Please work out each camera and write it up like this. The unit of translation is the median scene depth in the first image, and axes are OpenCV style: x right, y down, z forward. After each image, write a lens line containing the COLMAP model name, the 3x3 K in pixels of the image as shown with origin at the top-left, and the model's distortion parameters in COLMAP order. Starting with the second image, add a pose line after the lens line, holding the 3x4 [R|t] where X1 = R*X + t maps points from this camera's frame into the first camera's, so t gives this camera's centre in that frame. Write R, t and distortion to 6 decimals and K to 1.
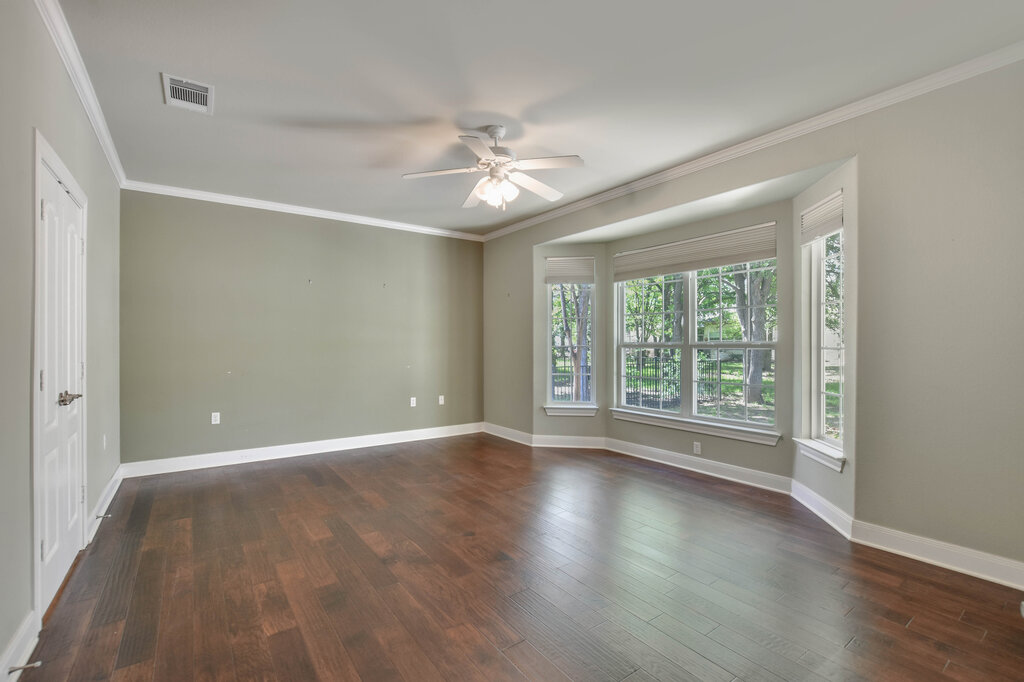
lens RADIAL K [[448.2, 0, 511.9], [0, 448.2, 345.9], [0, 0, 1]] dist [-0.023862, 0.002166]
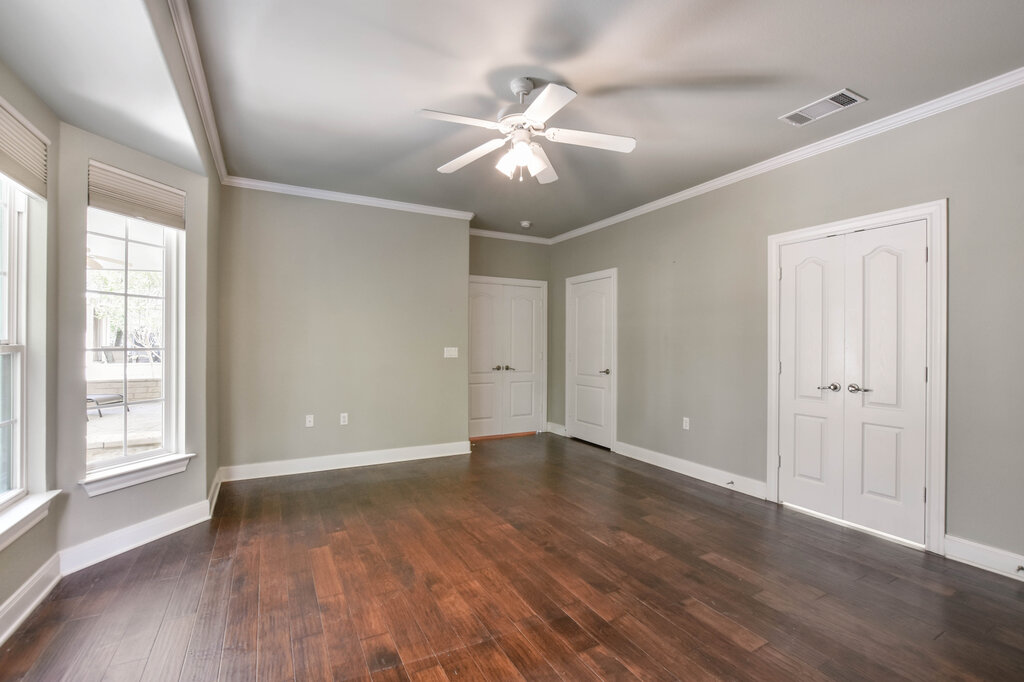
lens RADIAL K [[448.2, 0, 511.6], [0, 448.2, 342.1], [0, 0, 1]] dist [-0.023862, 0.002166]
pose [[-0.992303, -0.004825, 0.123737, -0.120724], [-0.005606, 0.999967, -0.005961, -0.008876], [-0.123704, -0.006609, -0.992297, 1.838068]]
